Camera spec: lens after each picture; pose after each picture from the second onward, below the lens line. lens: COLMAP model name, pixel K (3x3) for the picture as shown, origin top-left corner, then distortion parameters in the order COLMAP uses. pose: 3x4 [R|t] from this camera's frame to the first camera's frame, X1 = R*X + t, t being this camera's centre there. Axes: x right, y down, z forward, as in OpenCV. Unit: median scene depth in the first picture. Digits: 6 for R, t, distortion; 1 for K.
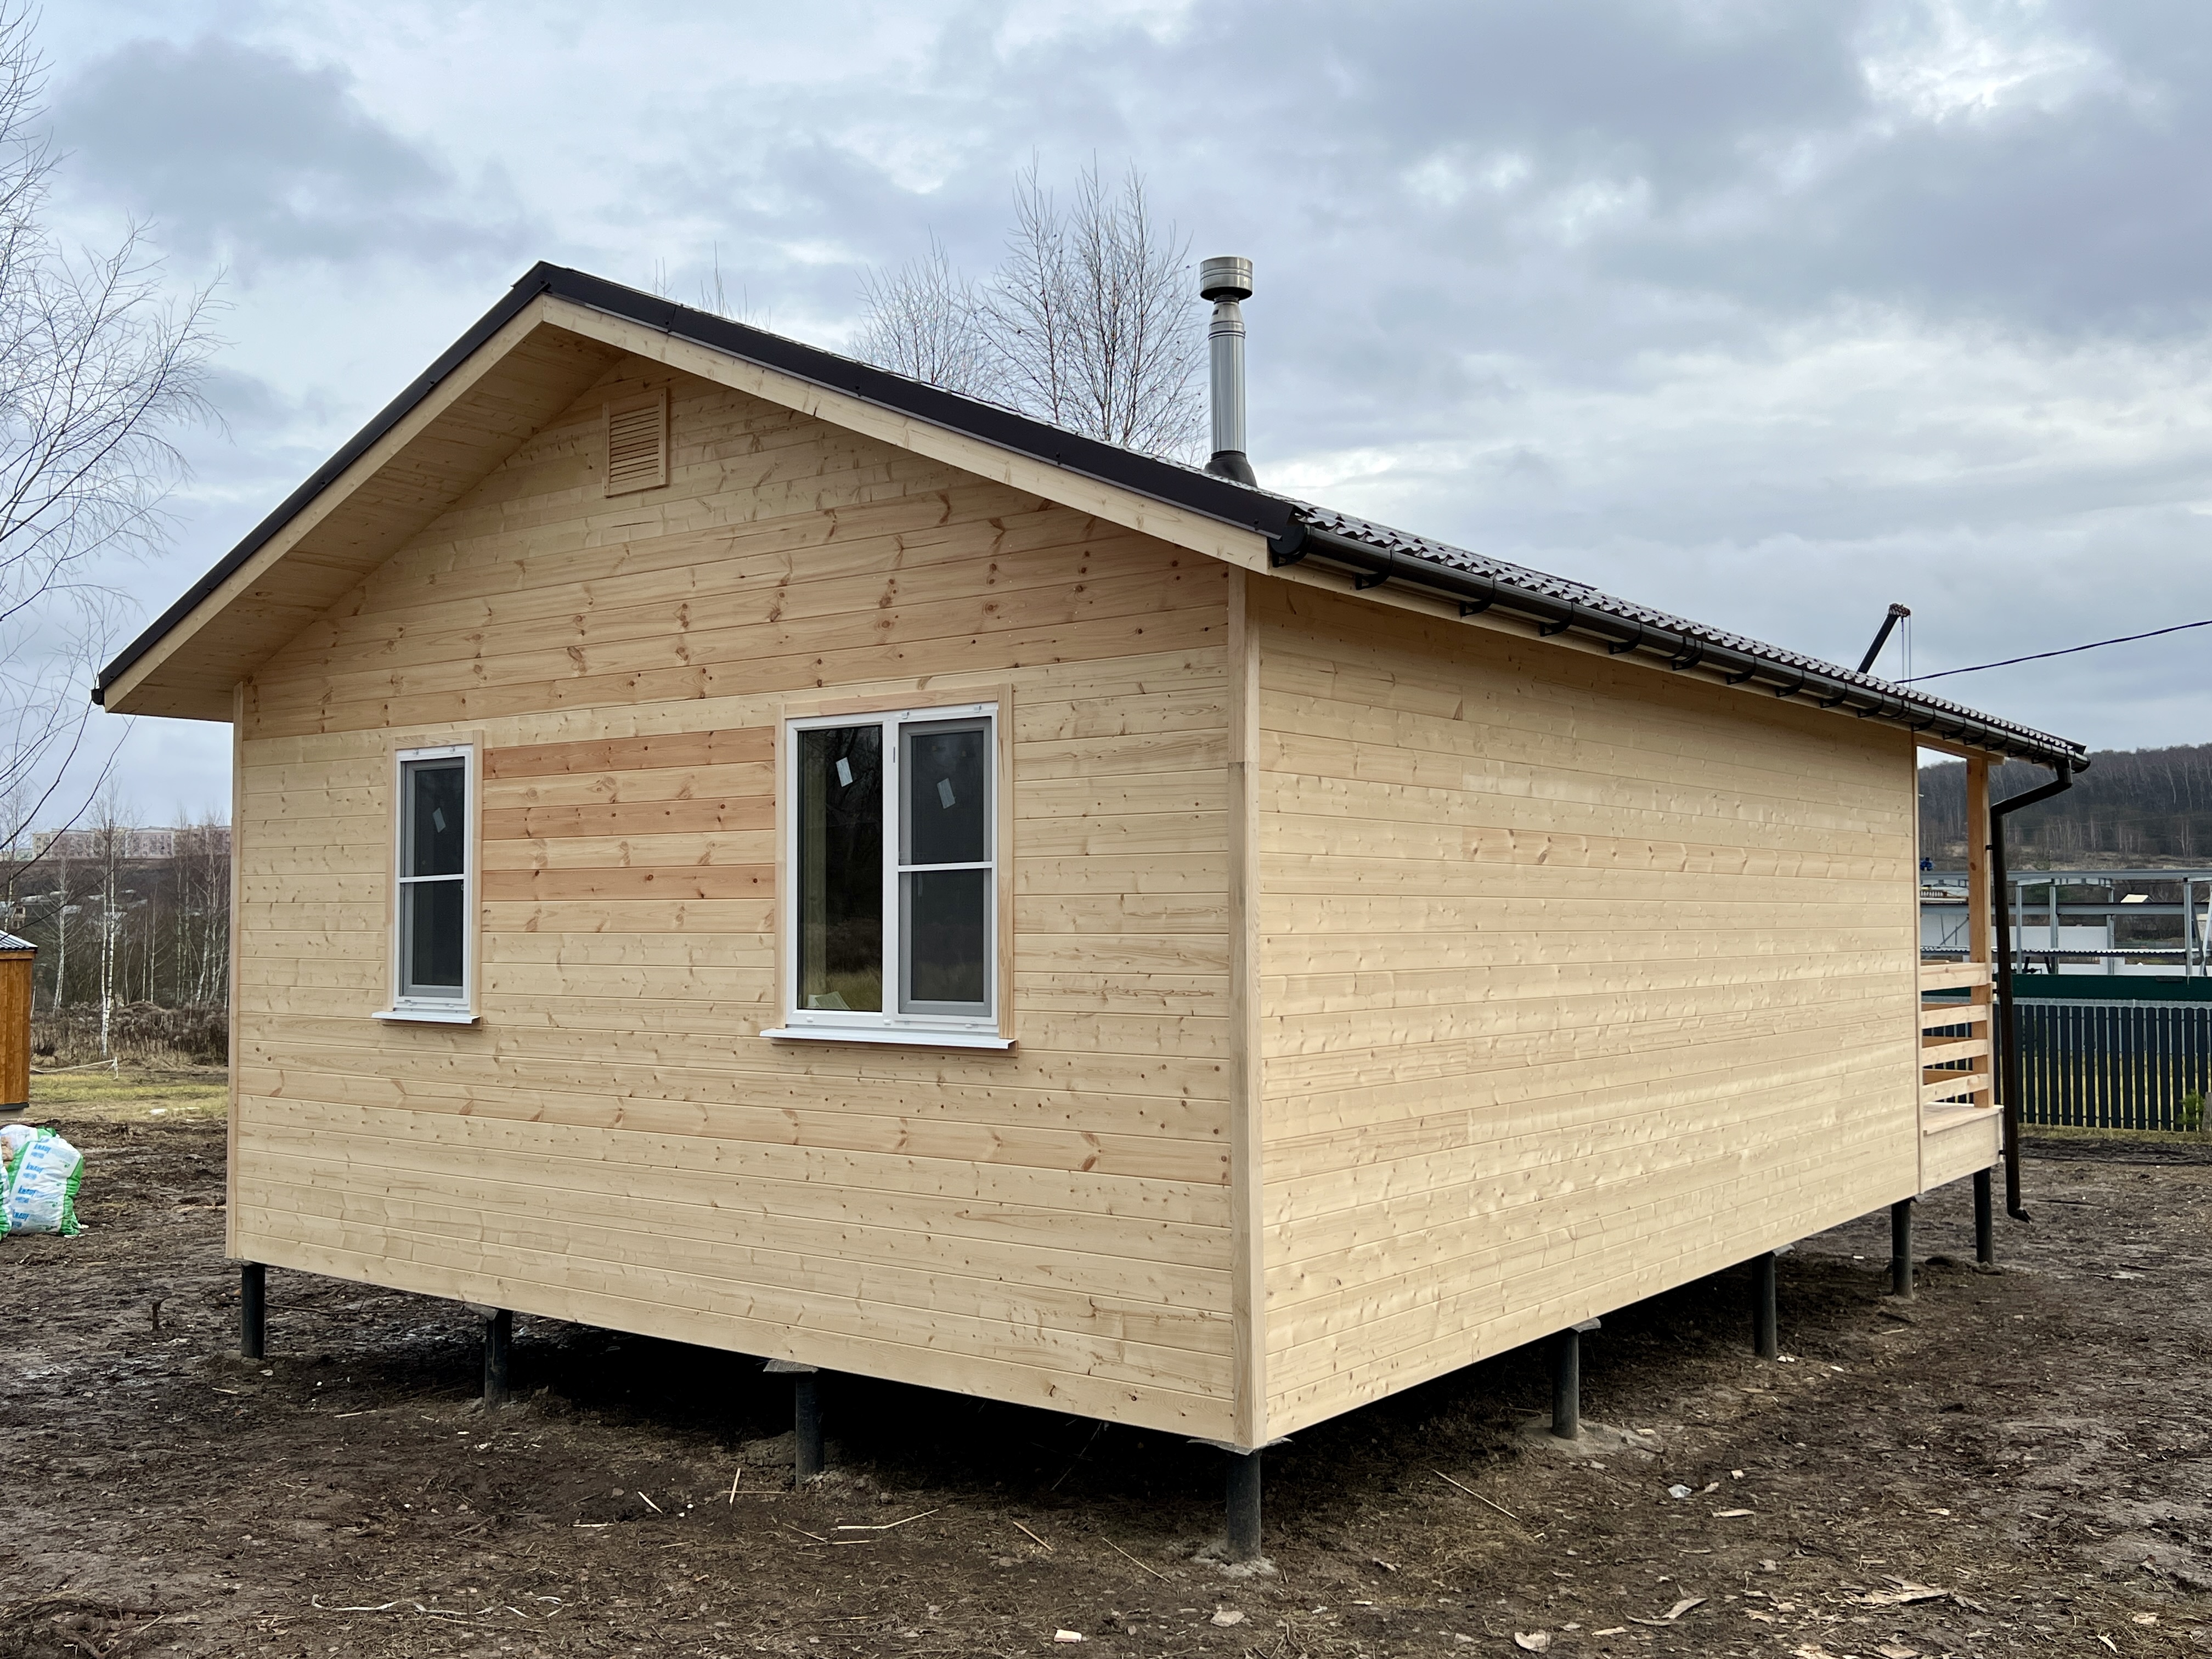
lens RADIAL K [[2053.5, 0, 1062.8], [0, 2053.5, 859.7], [0, 0, 1]] dist [0.030153, -0.021532]
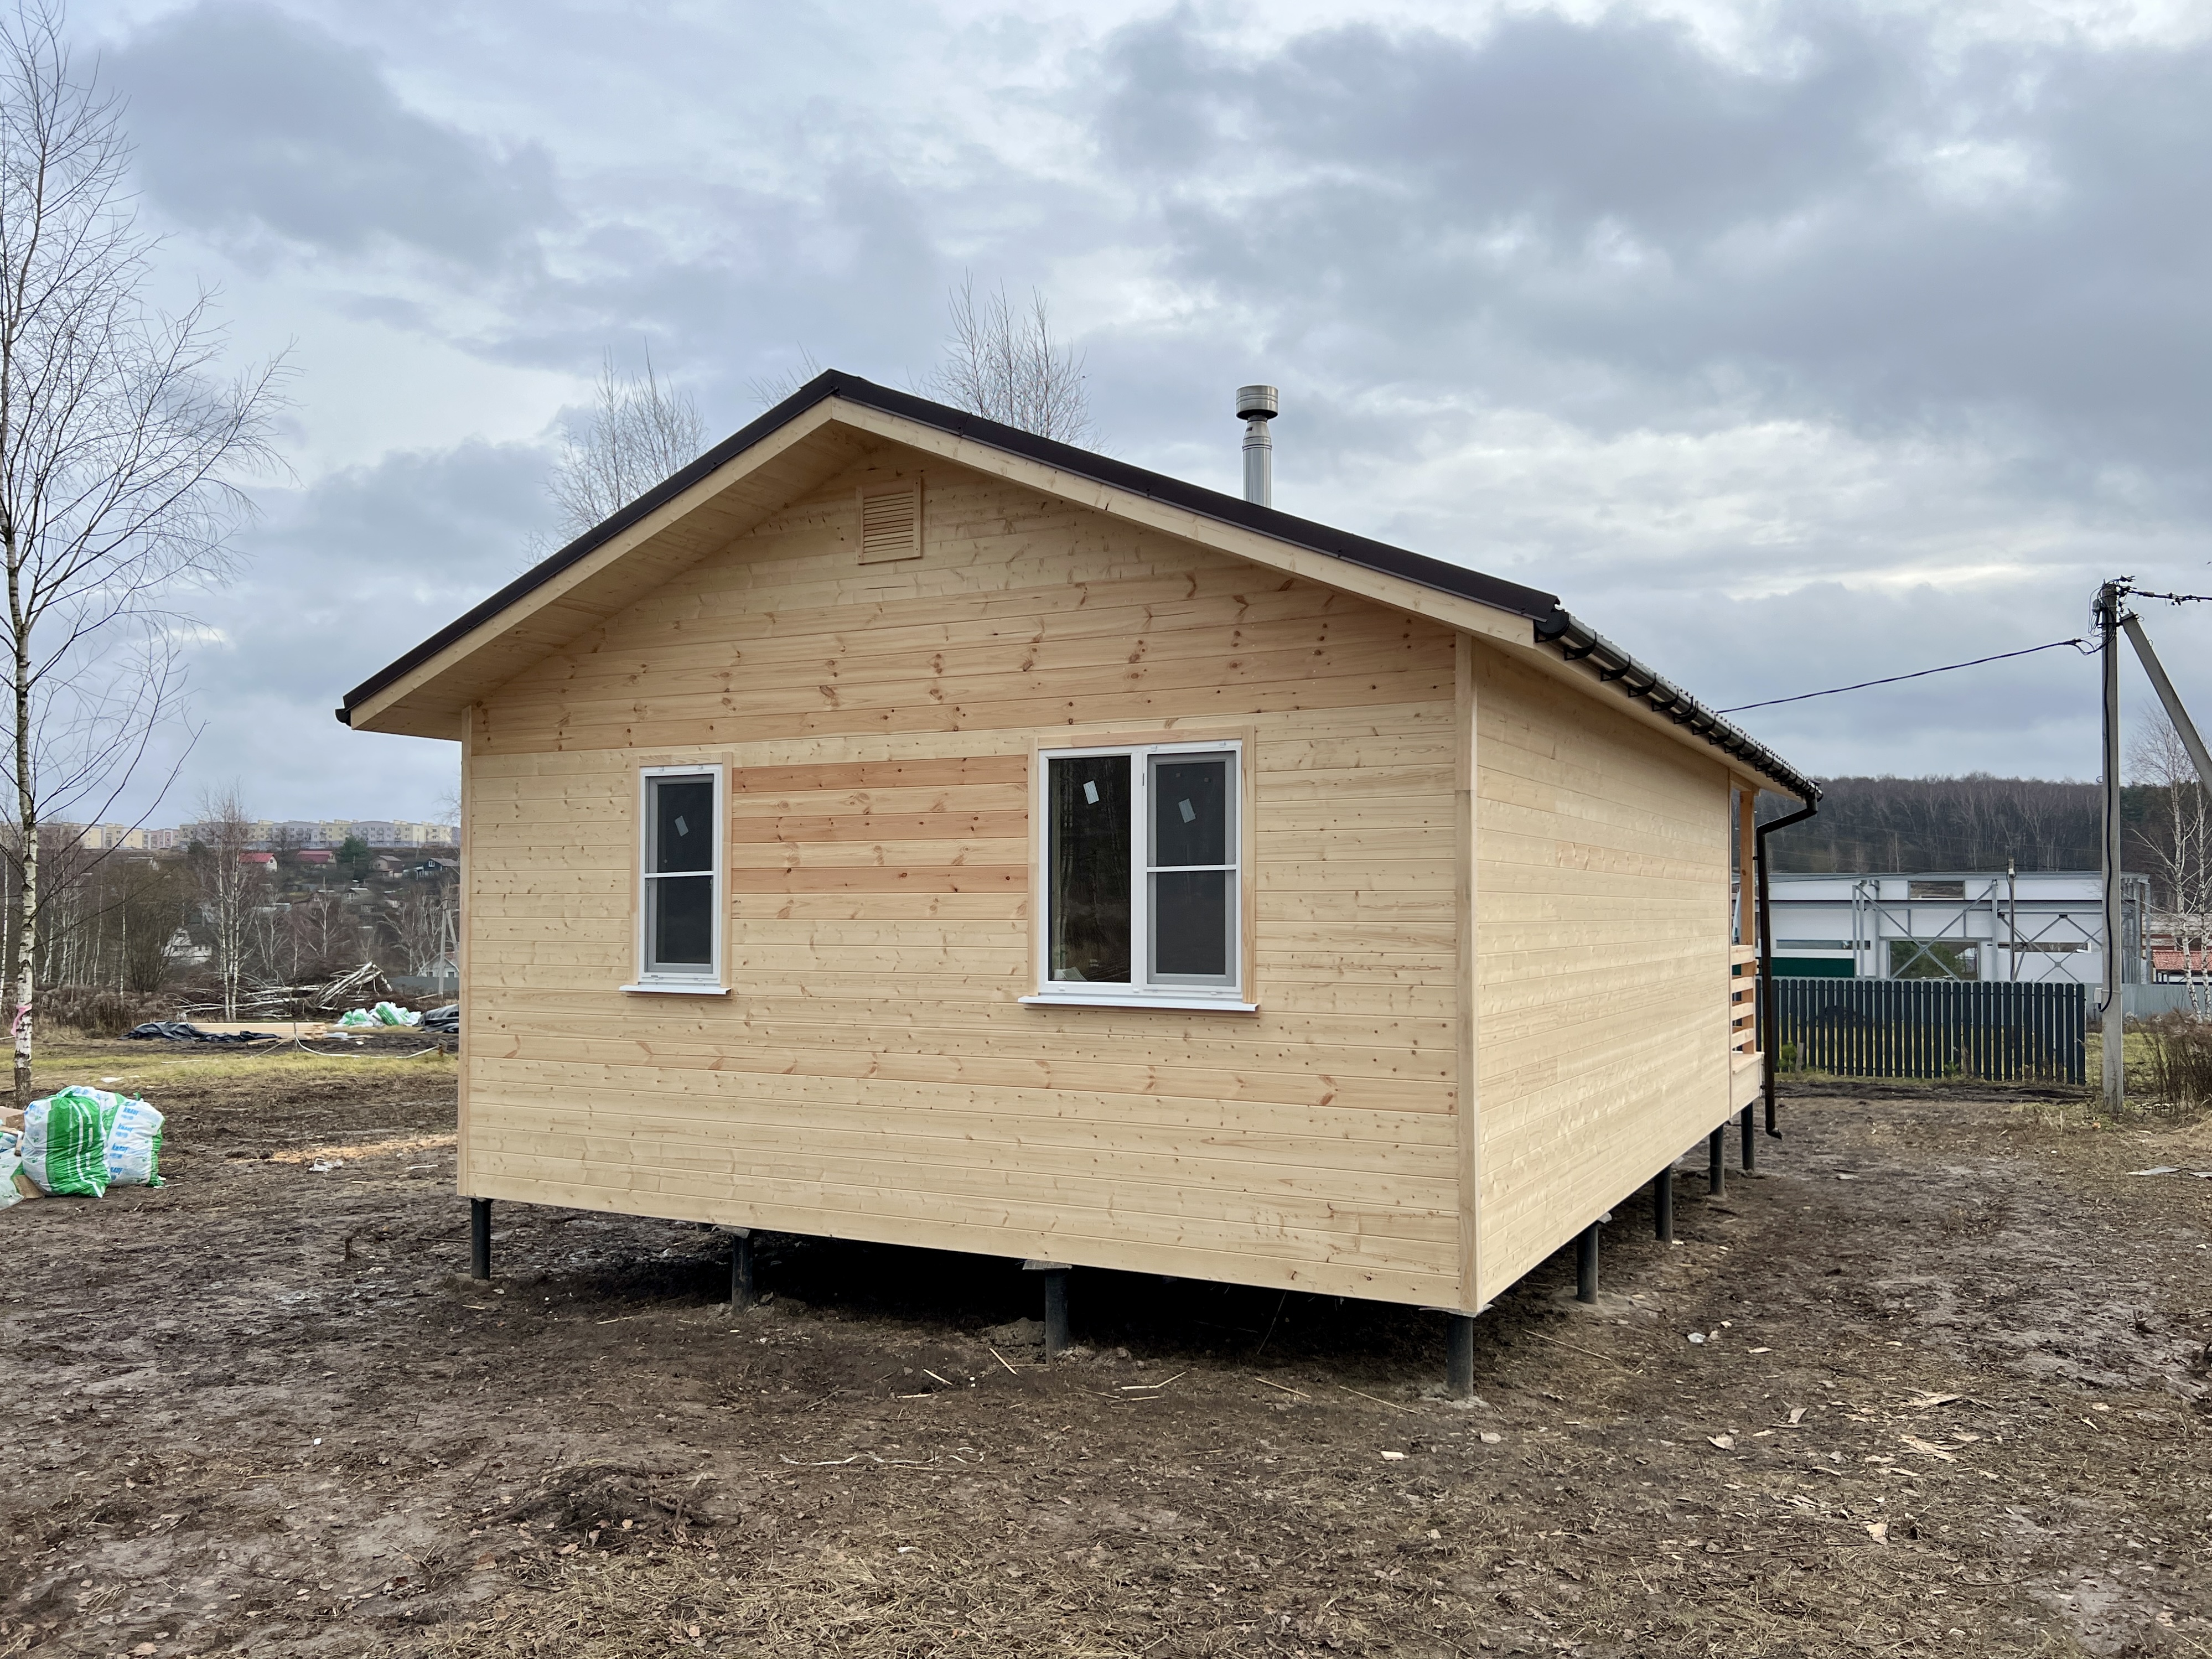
lens RADIAL K [[1701.6, 0, 1104.5], [0, 1701.6, 878.1], [0, 0, 1]] dist [0.051448, -0.062157]
pose [[0.985896, 0.005614, 0.167267, -0.260328], [-0.007307, 0.999928, 0.009507, -0.000018], [-0.167201, -0.010596, 0.985866, -0.028705]]
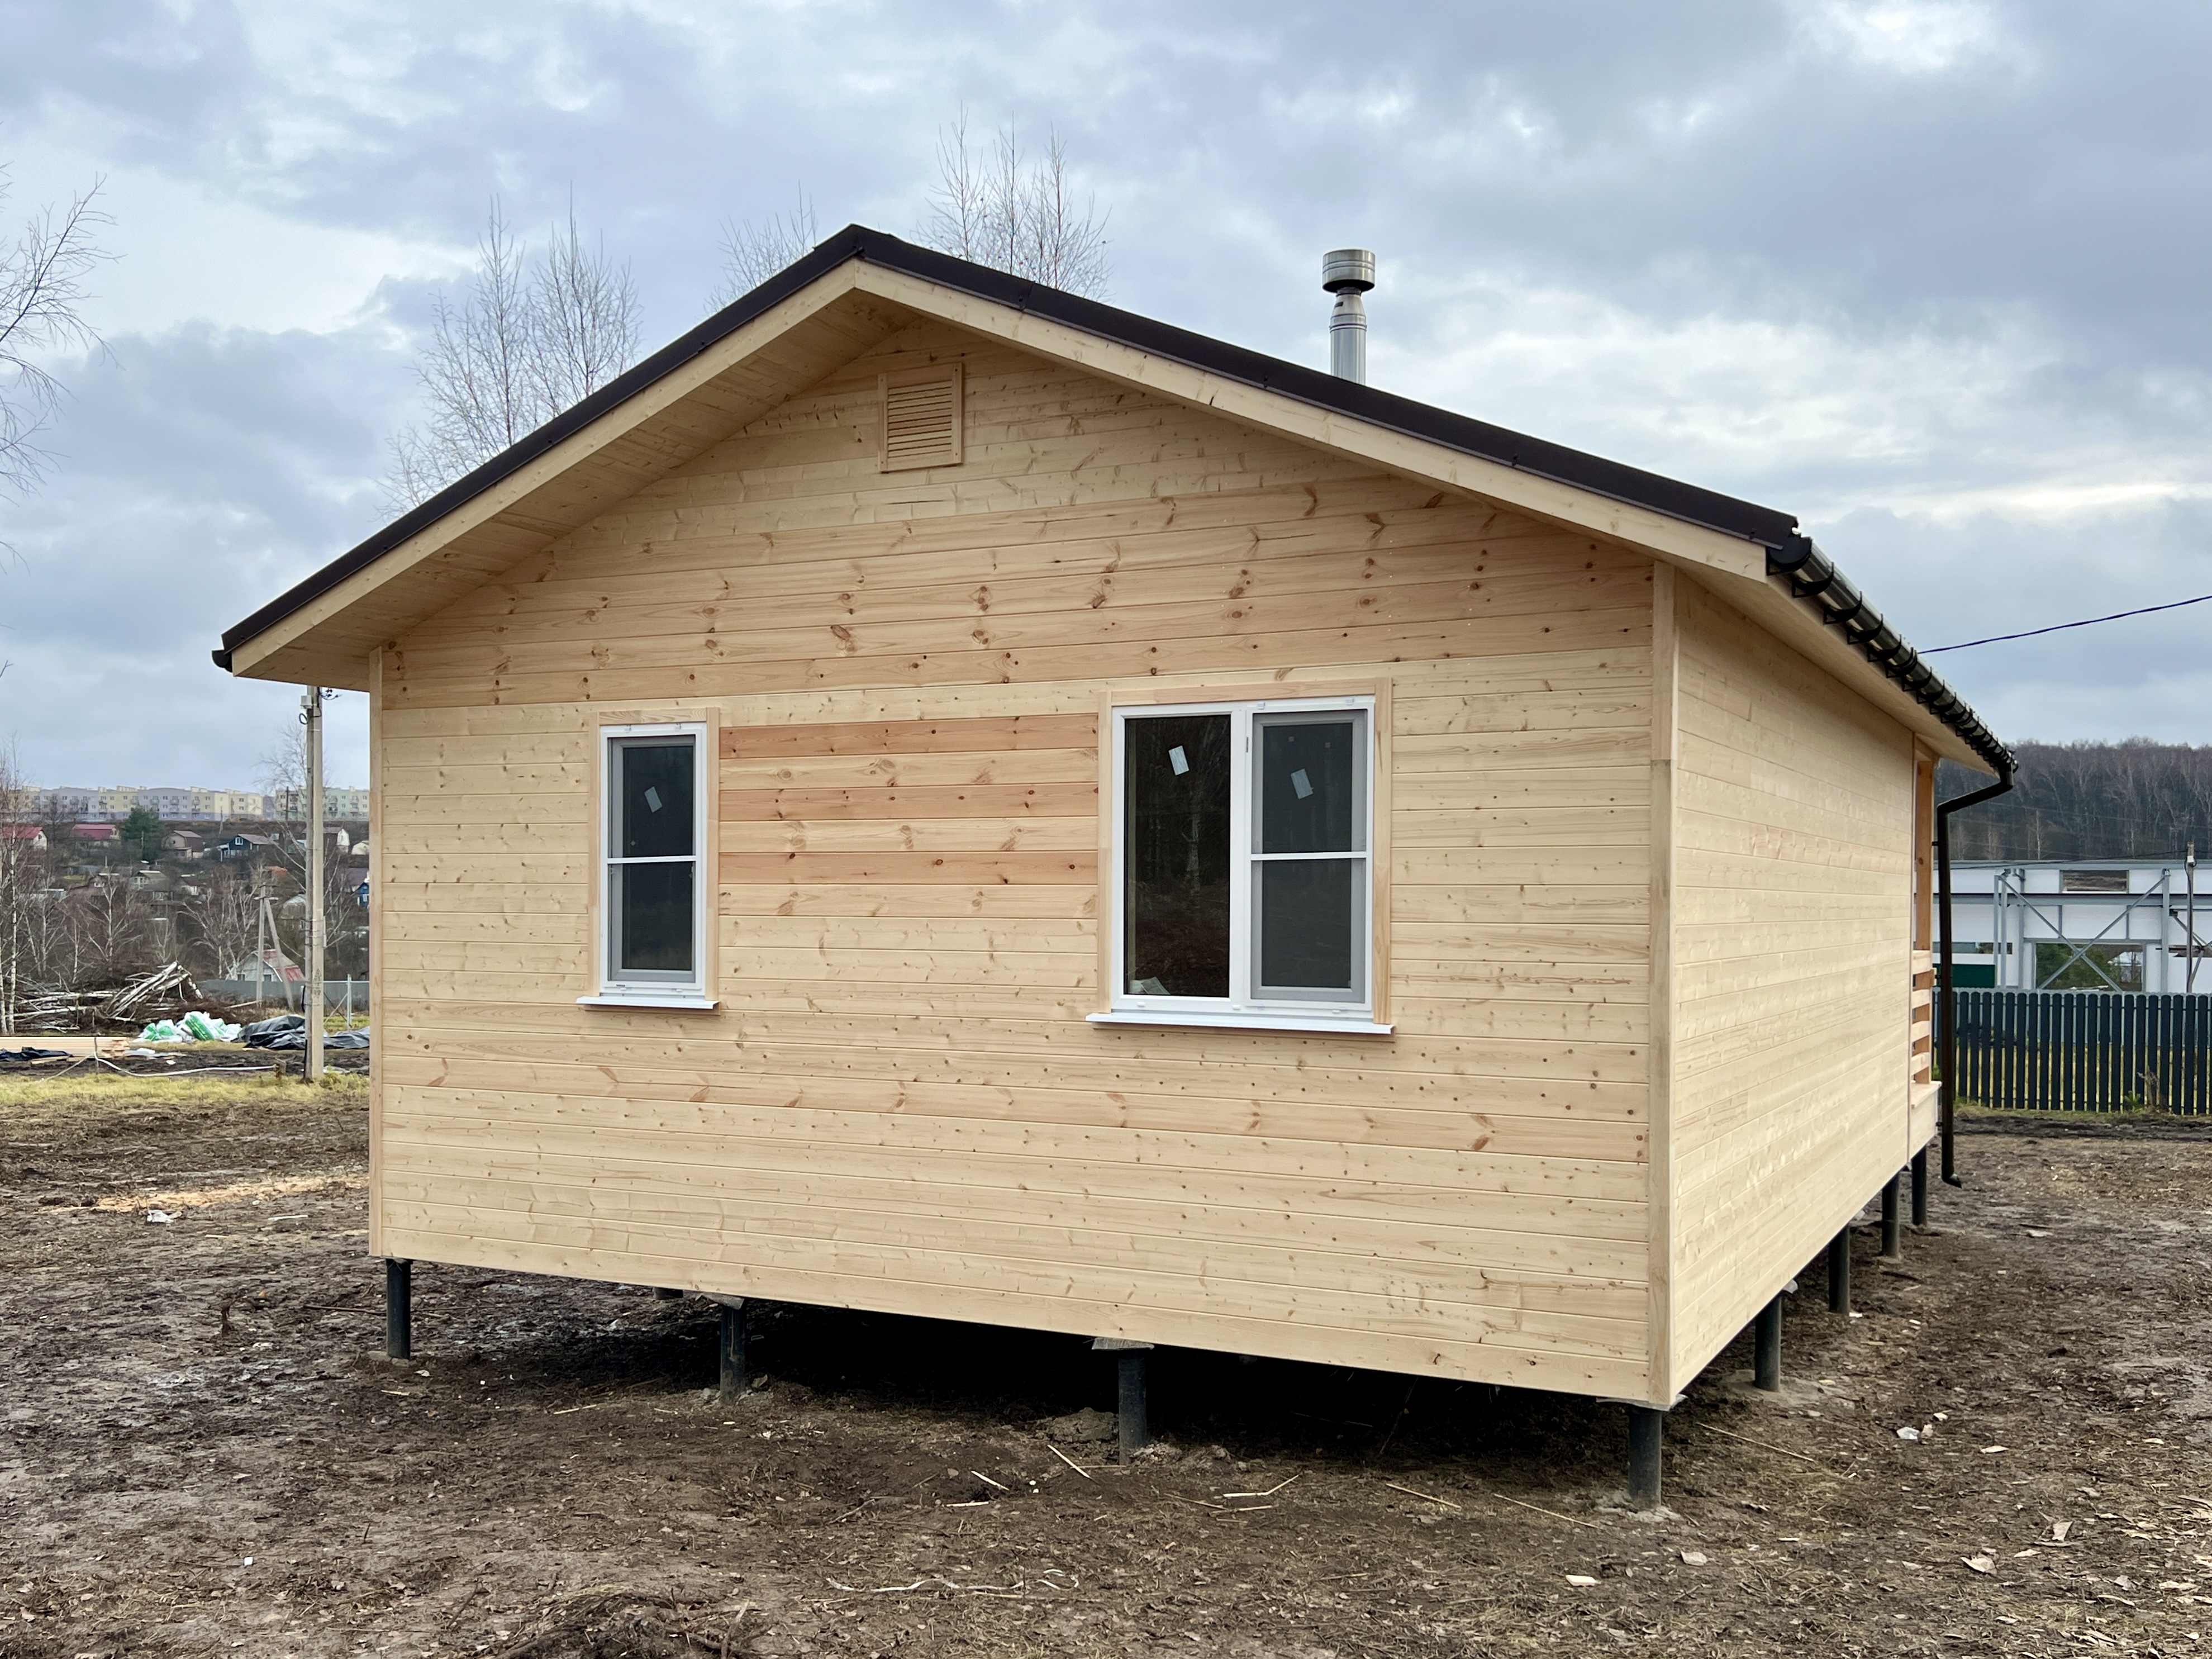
lens RADIAL K [[2083.7, 0, 1091.4], [0, 2083.7, 938.6], [0, 0, 1]] dist [0.064591, -0.091112]
pose [[0.984022, 0.003161, 0.178019, -0.316651], [-0.011455, 0.998895, 0.045581, -0.001242], [-0.177679, -0.046892, 0.982971, -0.004939]]
